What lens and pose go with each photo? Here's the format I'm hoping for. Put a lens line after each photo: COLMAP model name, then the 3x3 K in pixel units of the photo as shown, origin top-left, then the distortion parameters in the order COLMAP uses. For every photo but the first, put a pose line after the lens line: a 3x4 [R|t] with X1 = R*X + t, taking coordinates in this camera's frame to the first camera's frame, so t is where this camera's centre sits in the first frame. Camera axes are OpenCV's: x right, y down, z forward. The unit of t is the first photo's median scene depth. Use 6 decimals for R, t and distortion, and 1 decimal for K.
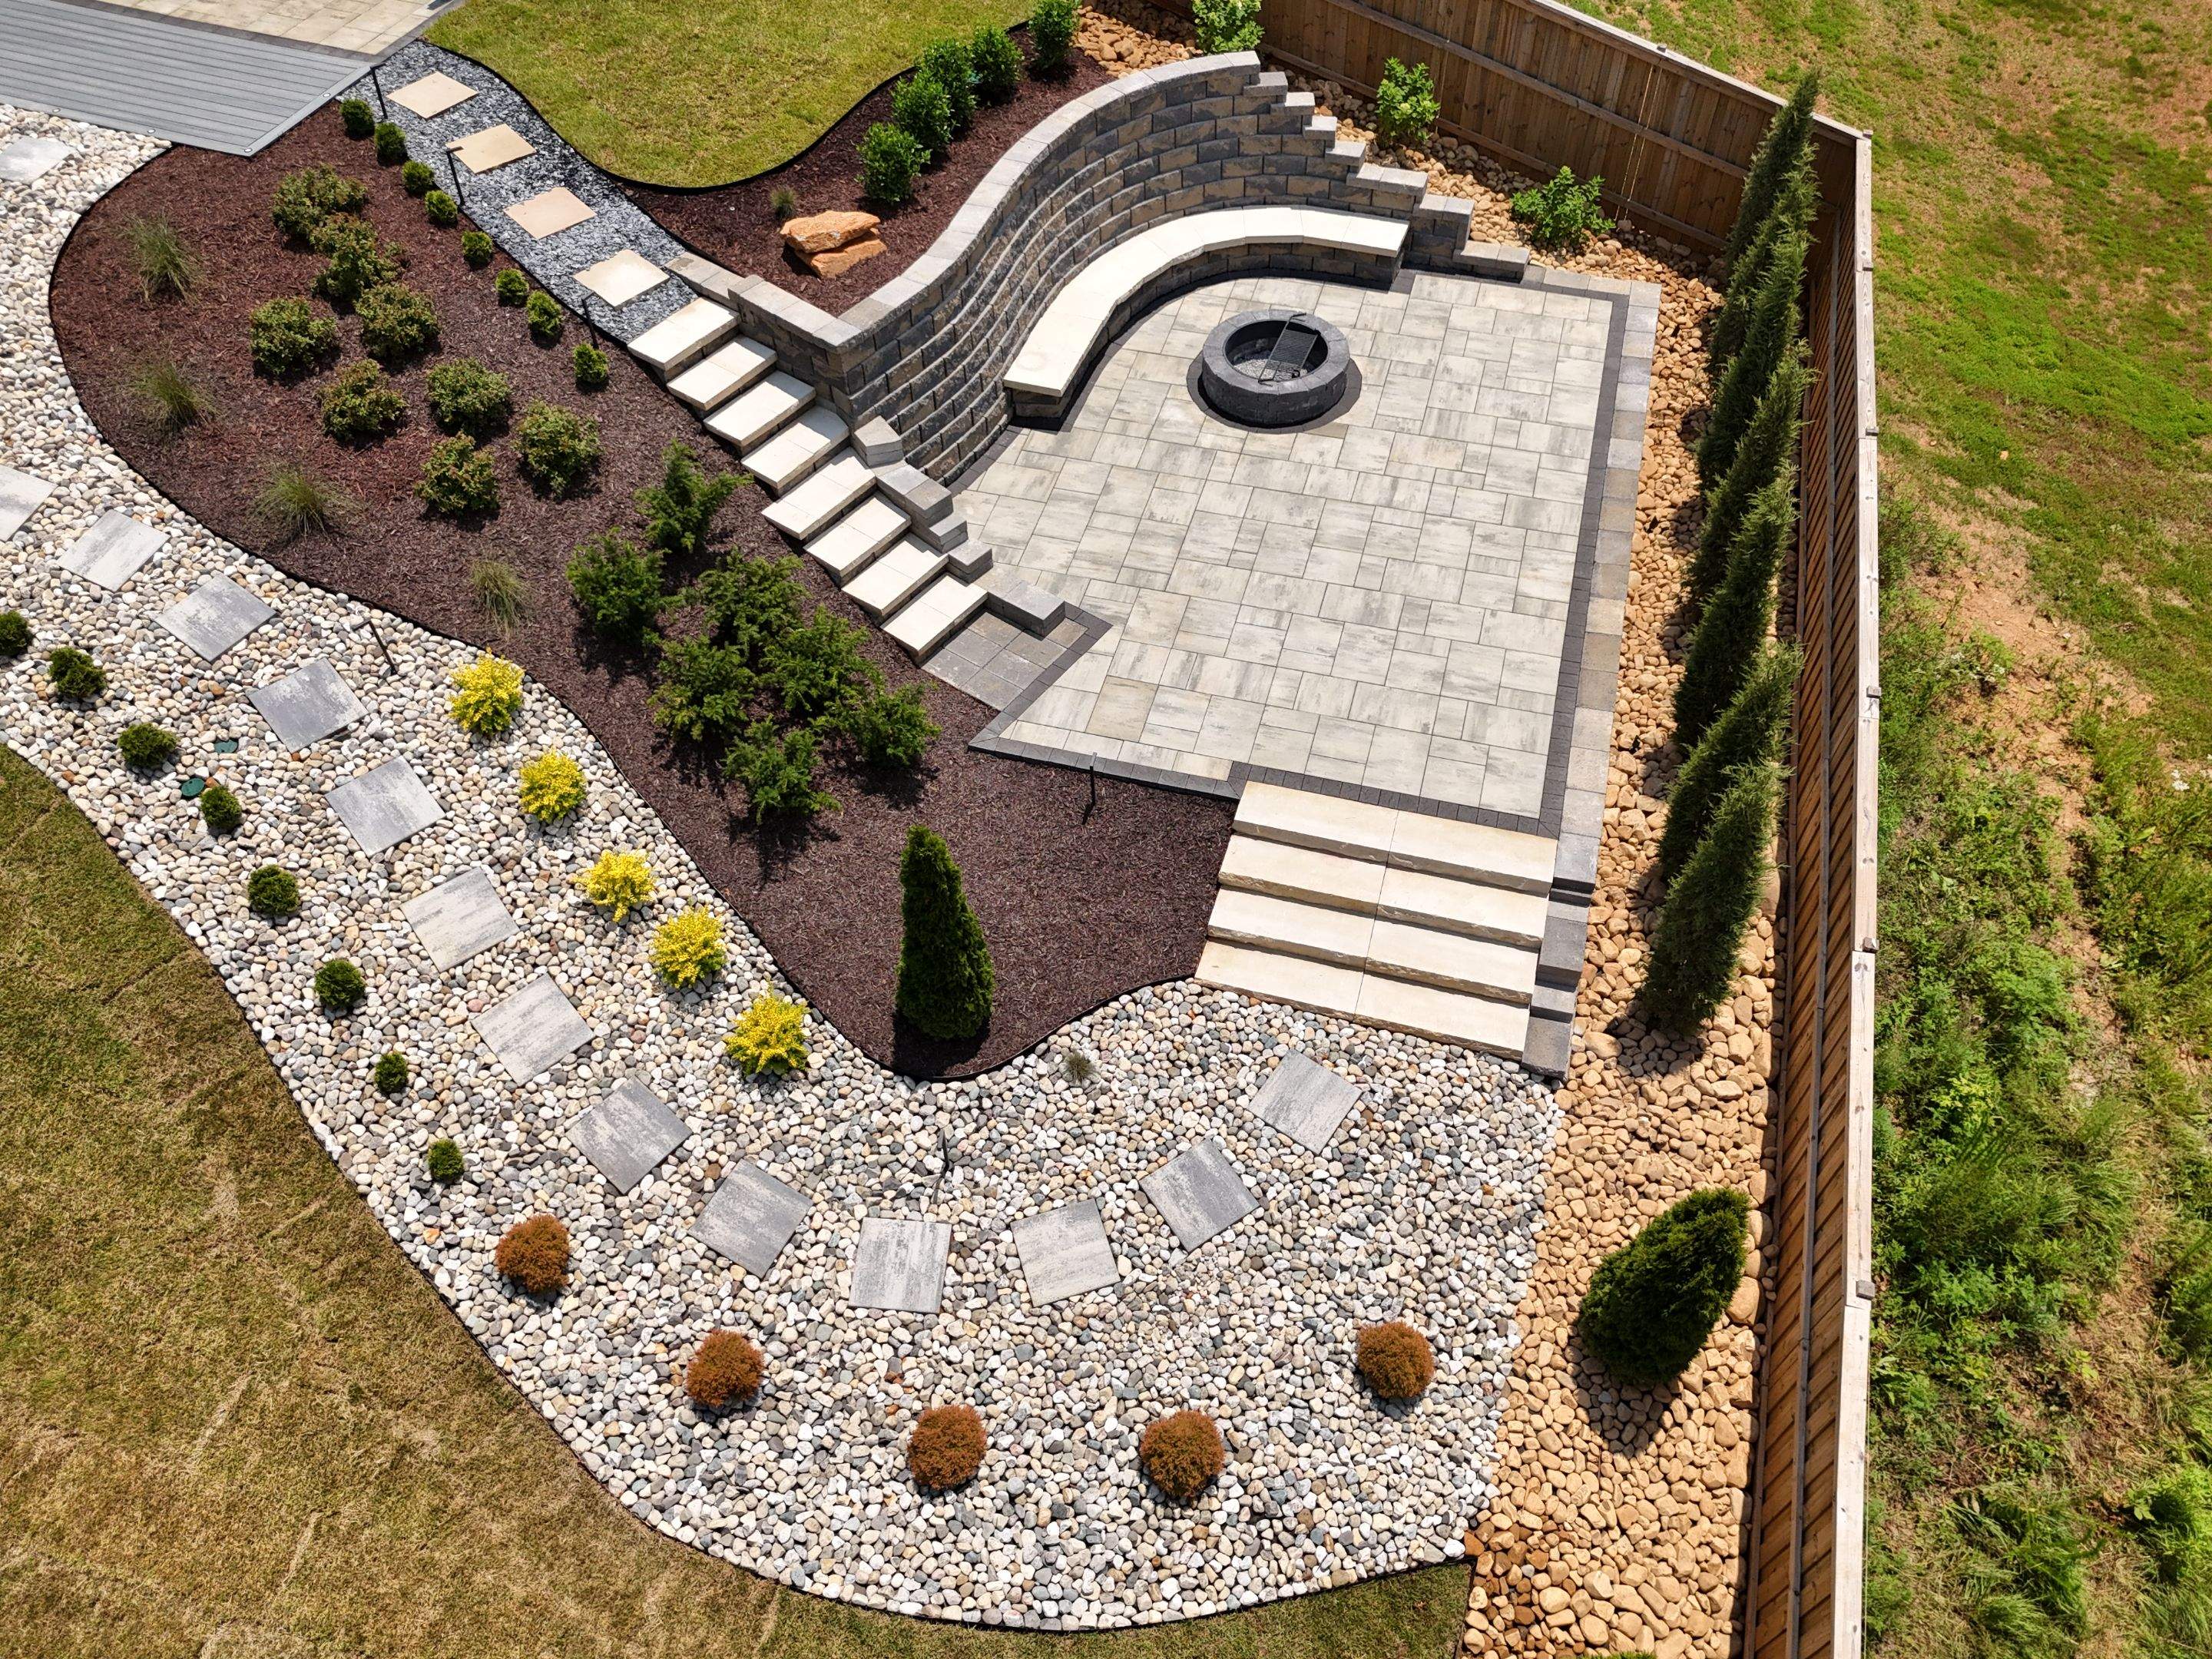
lens RADIAL K [[1645.2, 0, 1101.0], [0, 1645.2, 825.2], [0, 0, 1]] dist [0.070125, -0.067996]
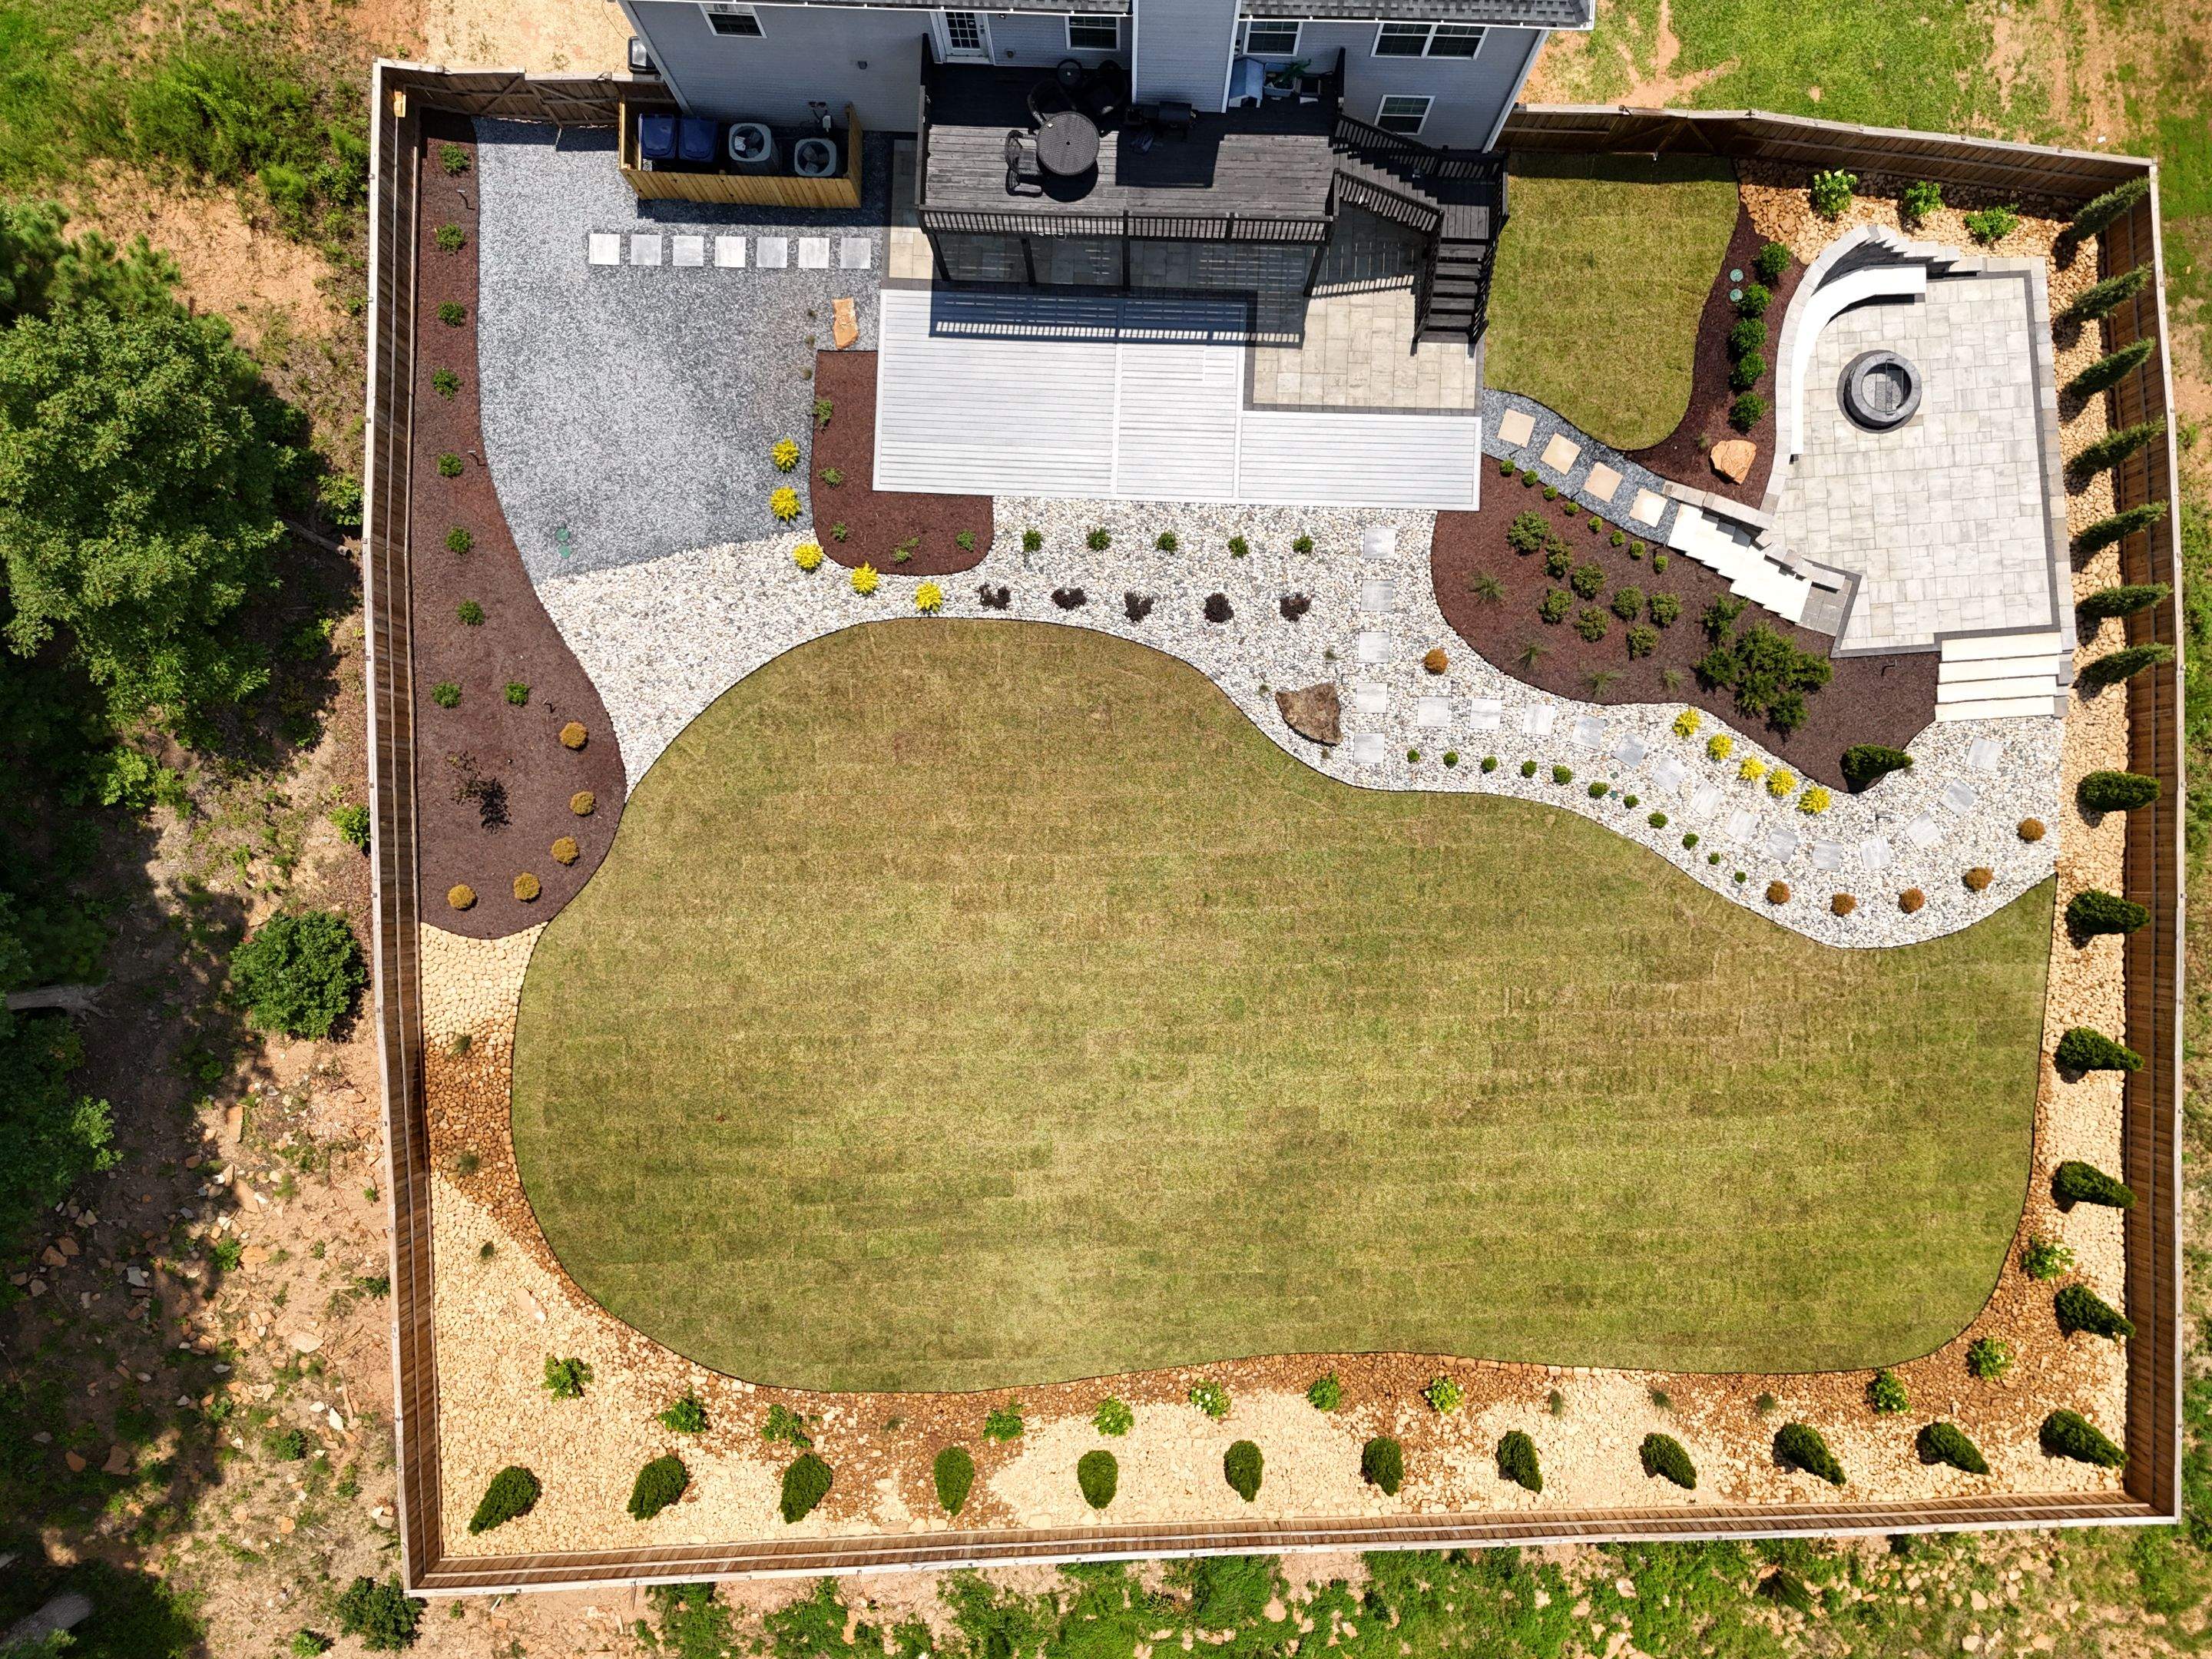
lens RADIAL K [[1643.6, 0, 1096.5], [0, 1643.6, 829.2], [0, 0, 1]] dist [0.068884, -0.067485]
pose [[0.943739, -0.330524, 0.010522, -1.200367], [0.253187, 0.742655, 0.619968, -1.641879], [-0.212728, -0.582424, 0.784556, -0.889099]]
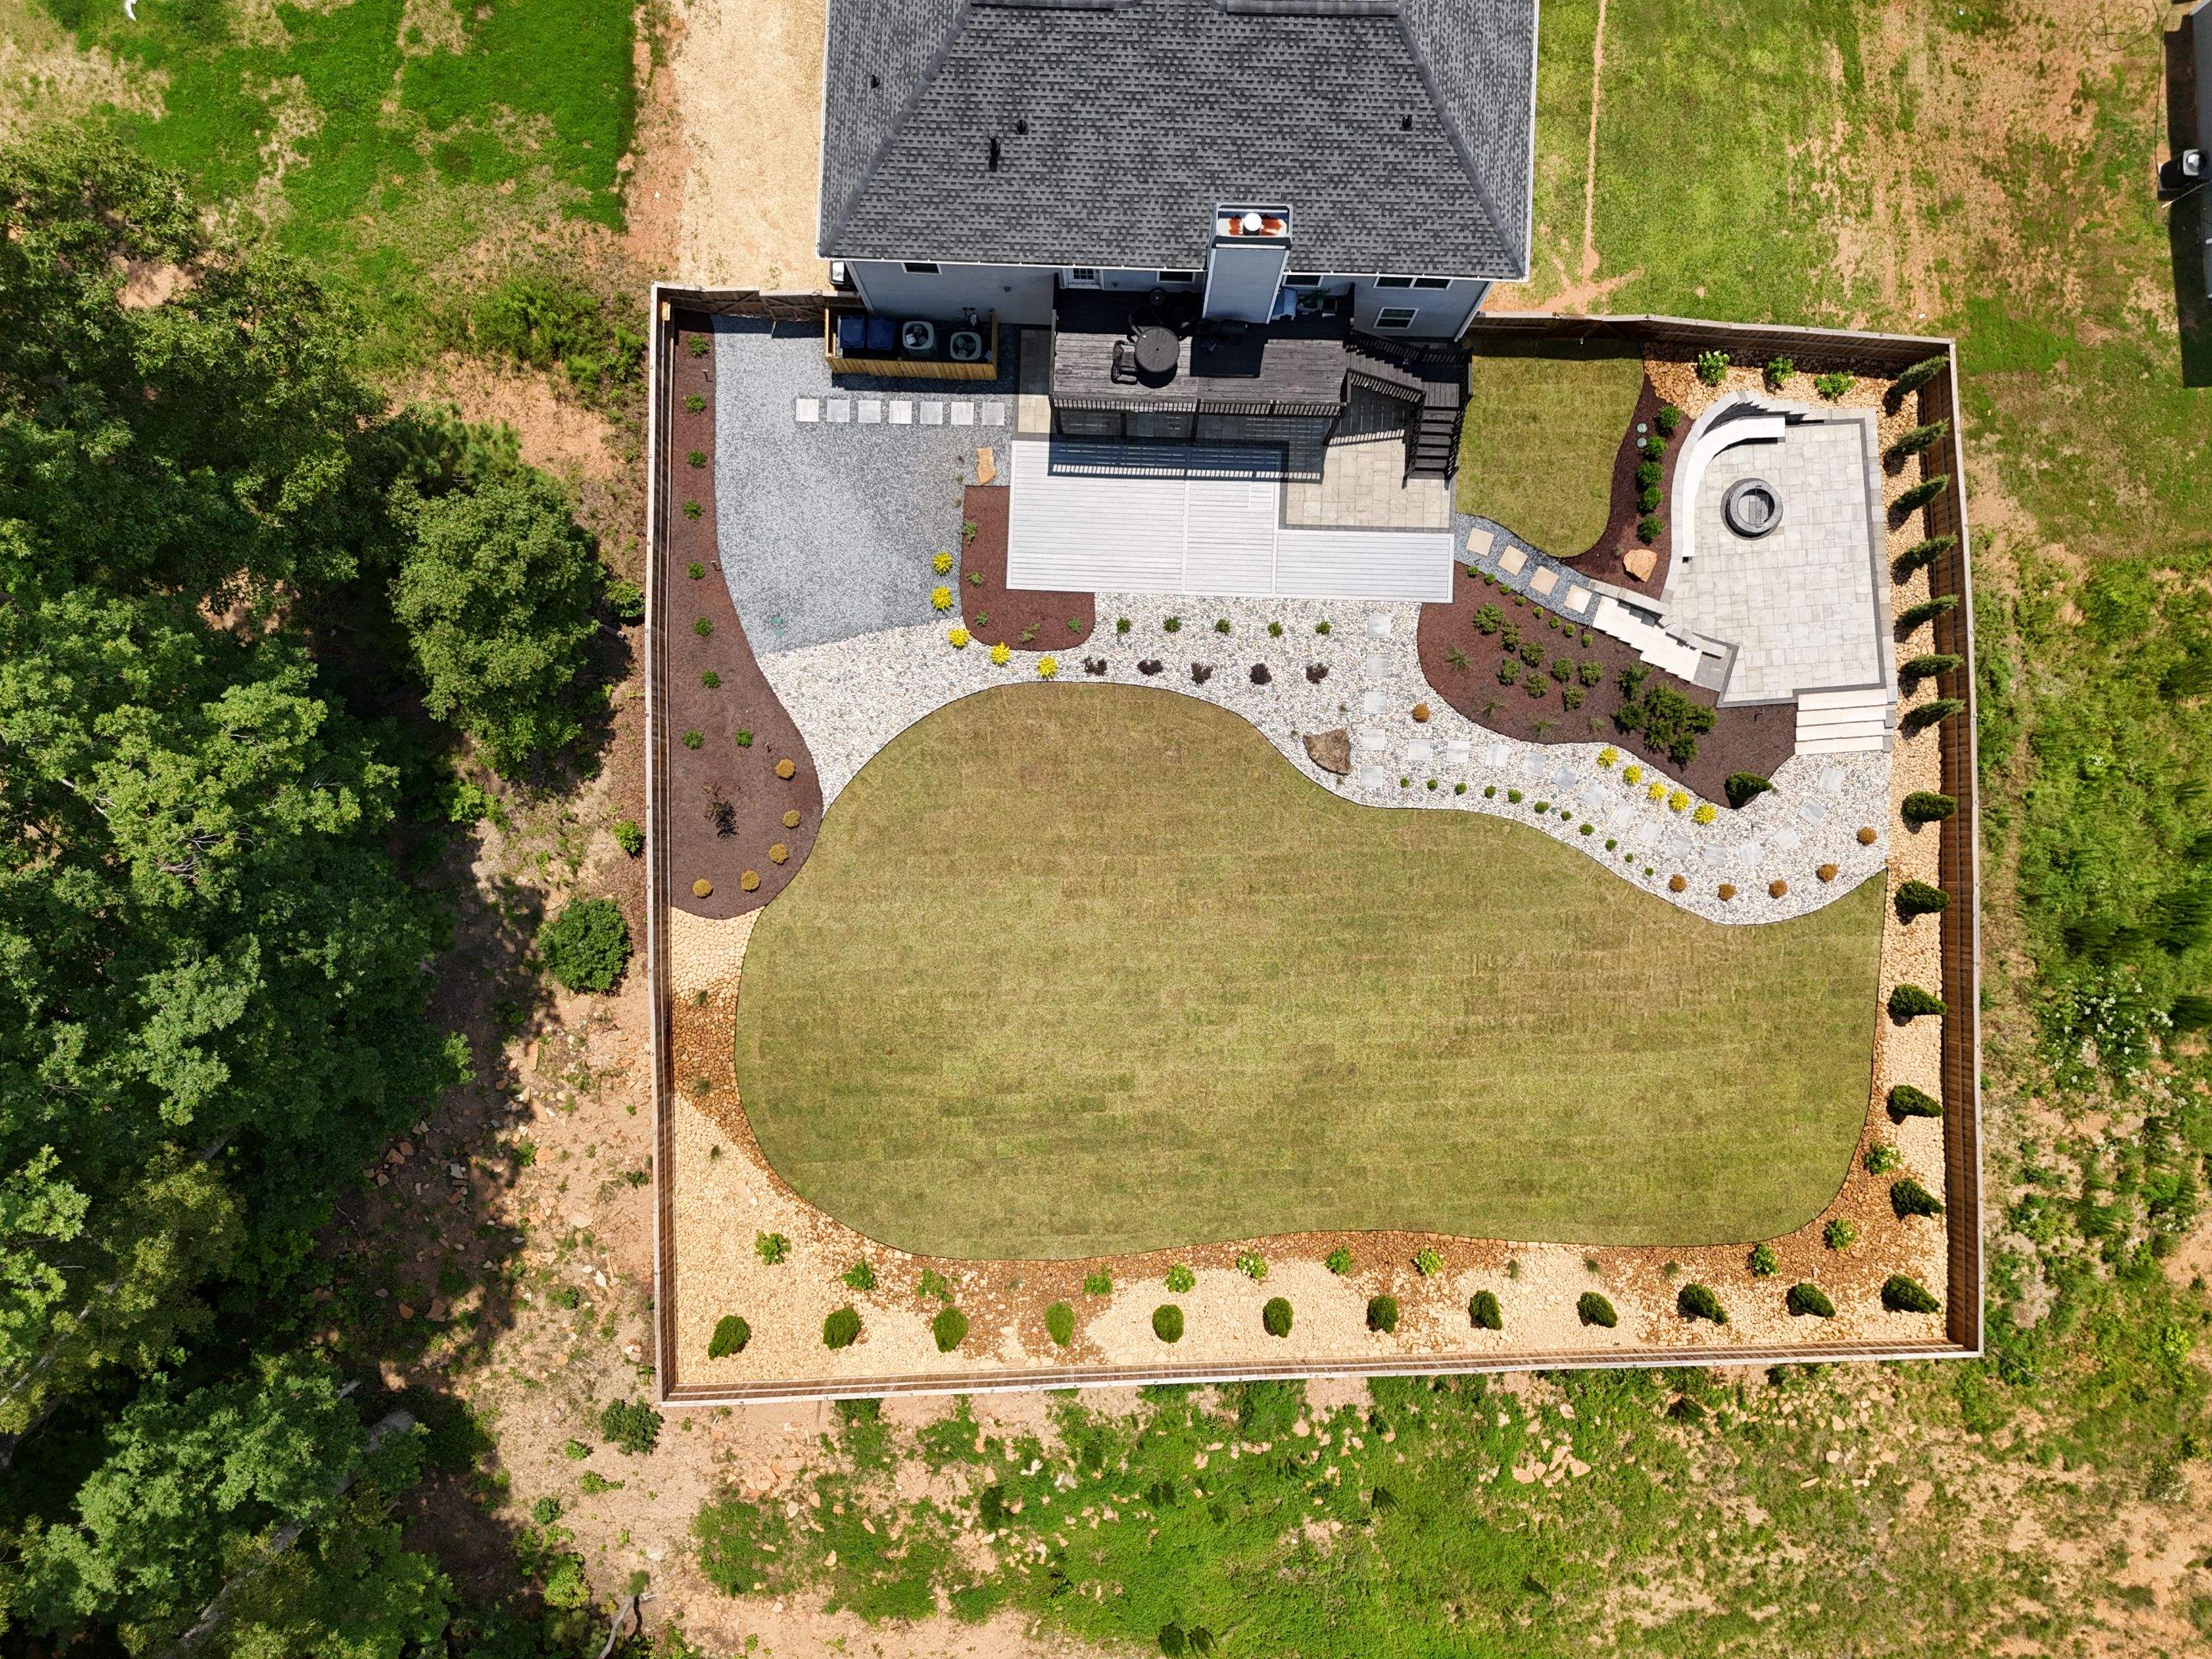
lens RADIAL K [[1643.6, 0, 1096.5], [0, 1643.6, 829.2], [0, 0, 1]] dist [0.068884, -0.067485]
pose [[0.942996, -0.332573, 0.012381, -1.343261], [0.253271, 0.741278, 0.621579, -2.202036], [-0.215898, -0.583011, 0.783253, -1.488182]]
